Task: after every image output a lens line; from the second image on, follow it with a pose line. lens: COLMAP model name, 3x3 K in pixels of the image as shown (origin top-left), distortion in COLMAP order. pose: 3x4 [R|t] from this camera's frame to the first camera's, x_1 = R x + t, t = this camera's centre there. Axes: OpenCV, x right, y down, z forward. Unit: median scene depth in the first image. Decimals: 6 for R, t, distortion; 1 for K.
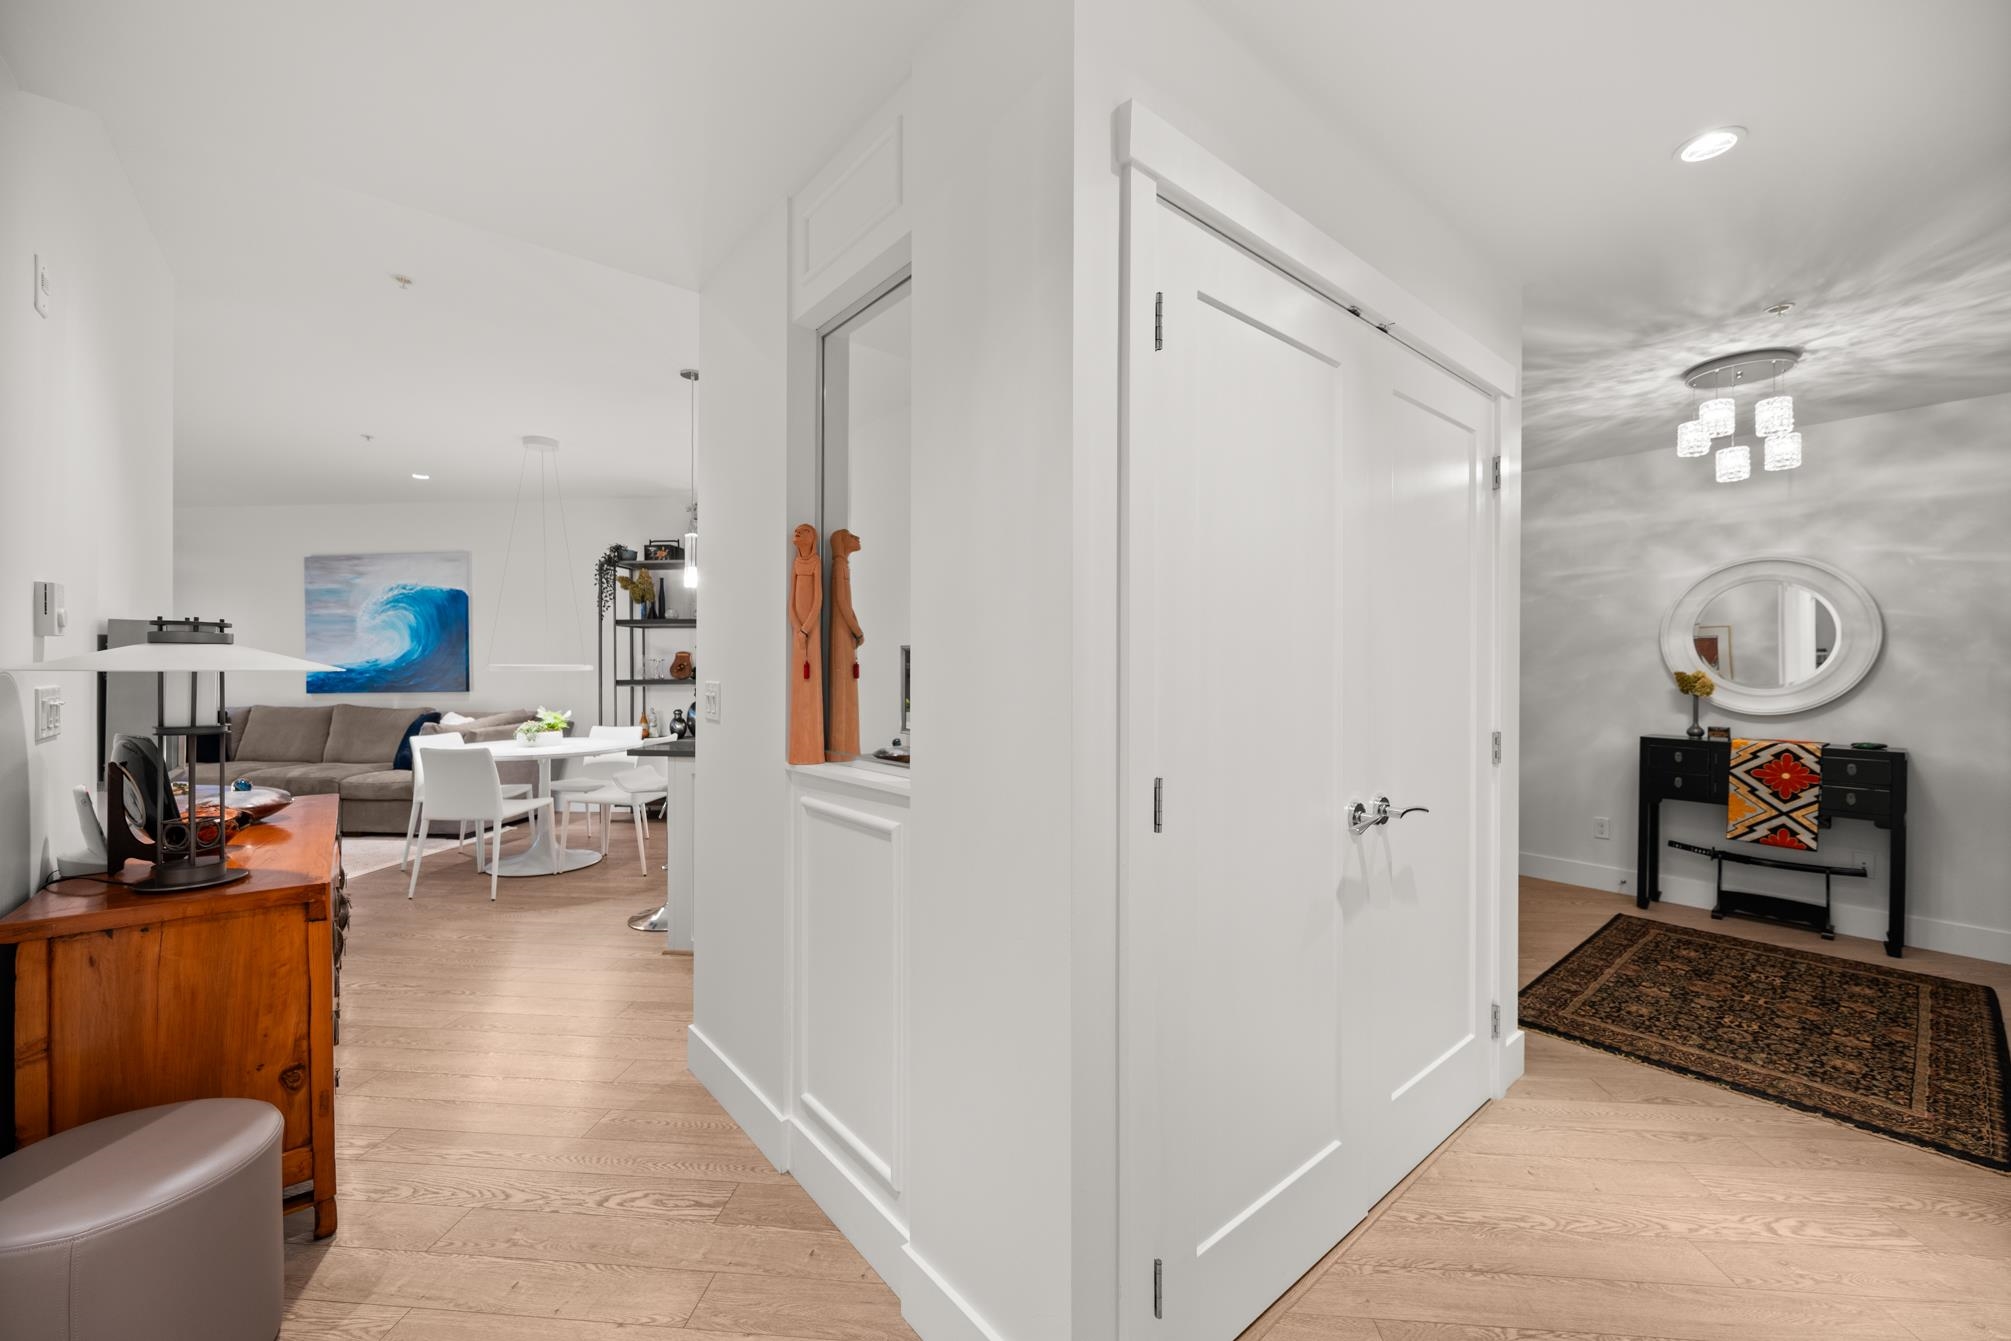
lens RADIAL K [[788.0, 0, 1006.7], [0, 788.0, 665.7], [0, 0, 1]] dist [-0.001556, -0.000018]
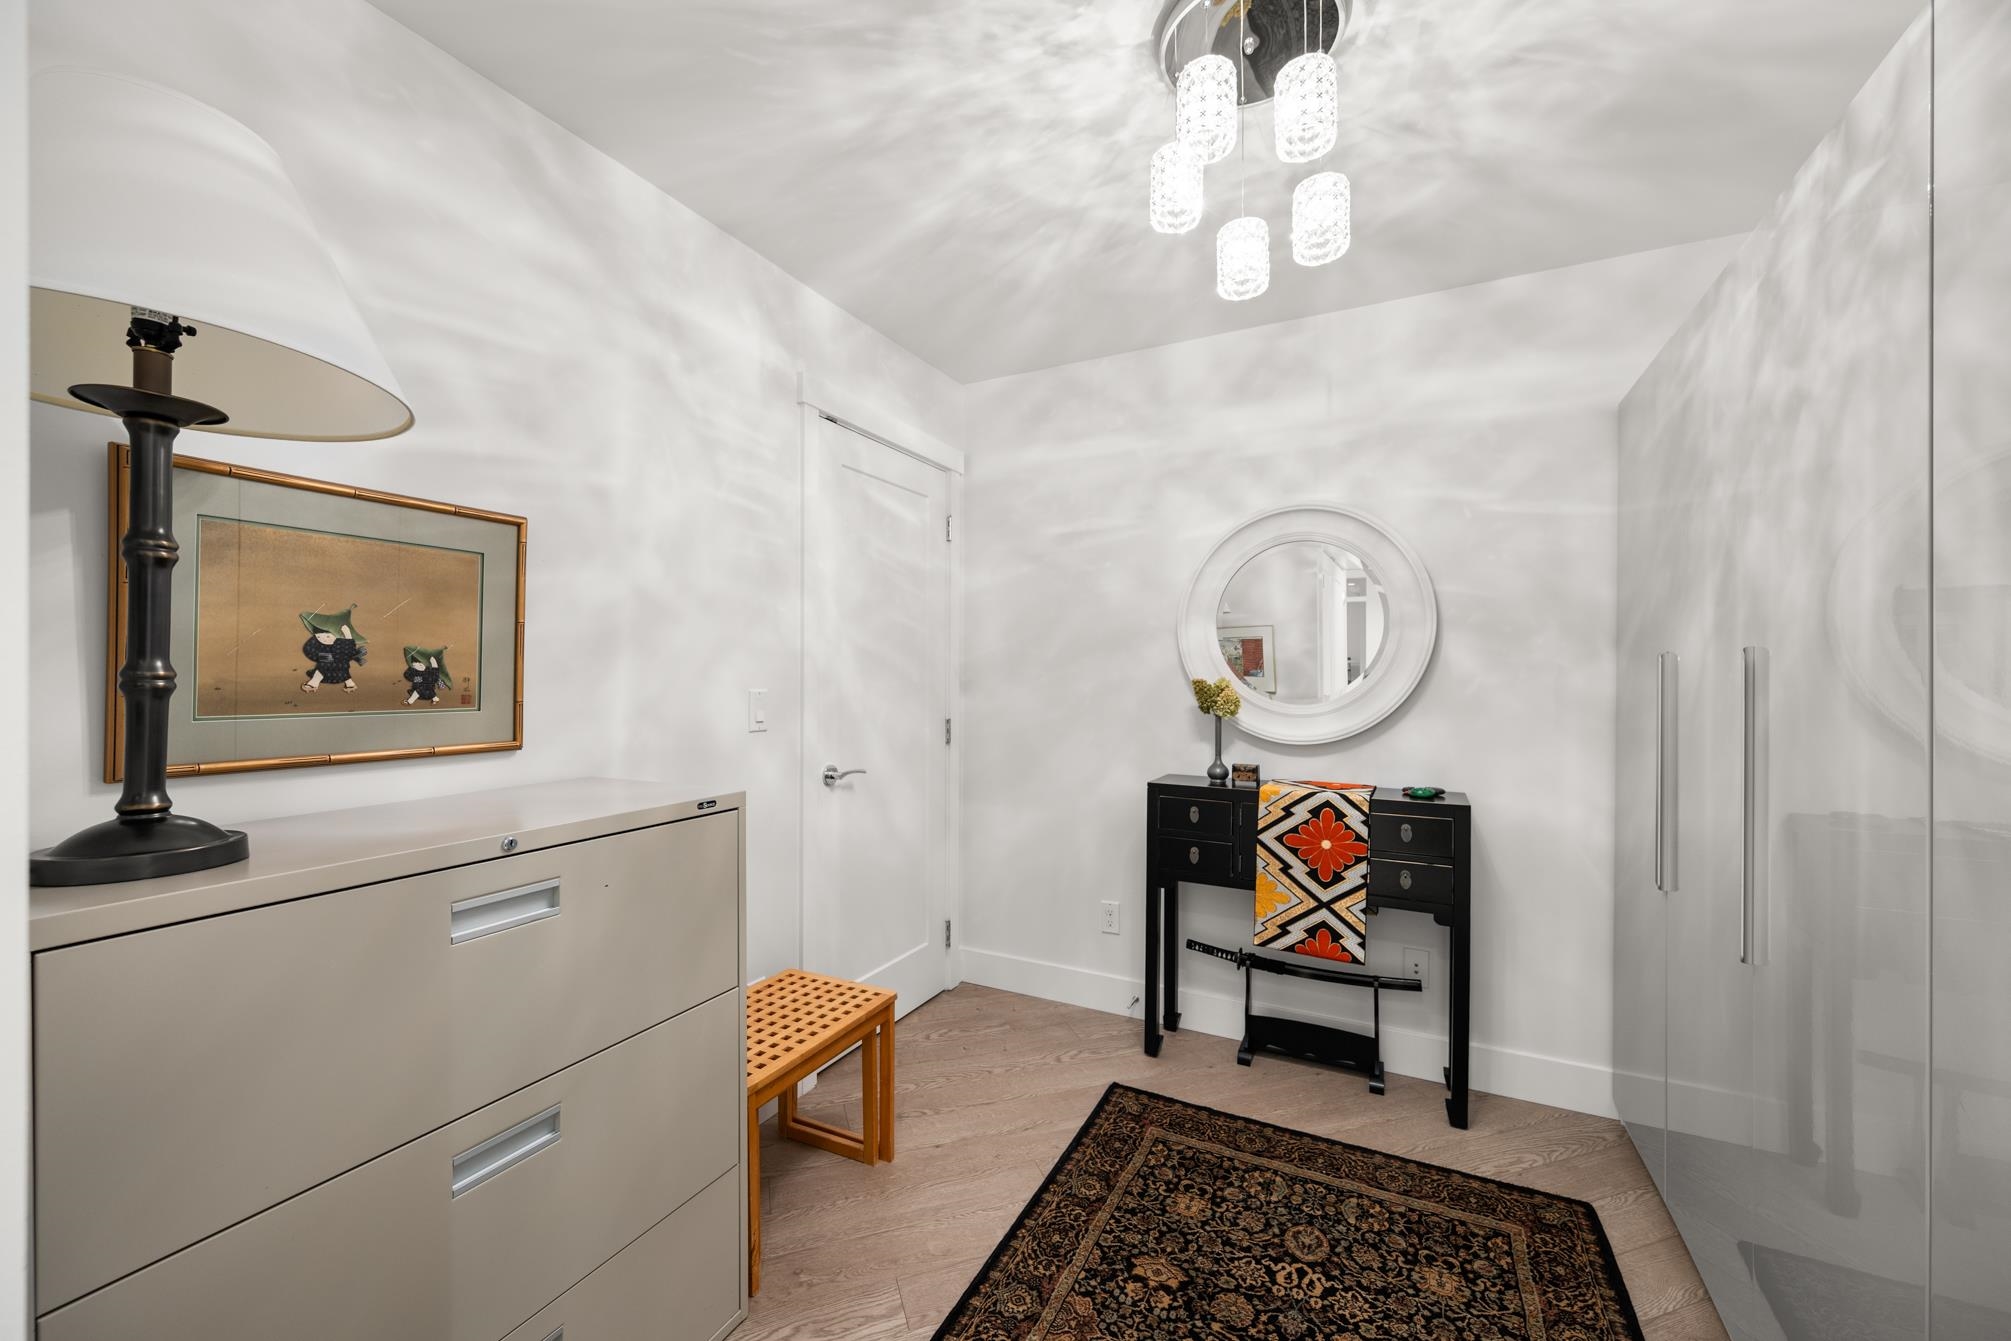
lens RADIAL K [[788.0, 0, 1005.4], [0, 788.0, 669.4], [0, 0, 1]] dist [-0.001556, -0.000018]
pose [[0.921760, 0.000151, 0.387760, 0.501752], [0.001969, 0.999985, -0.005071, 0.002730], [-0.387755, 0.005438, 0.921746, 0.510017]]
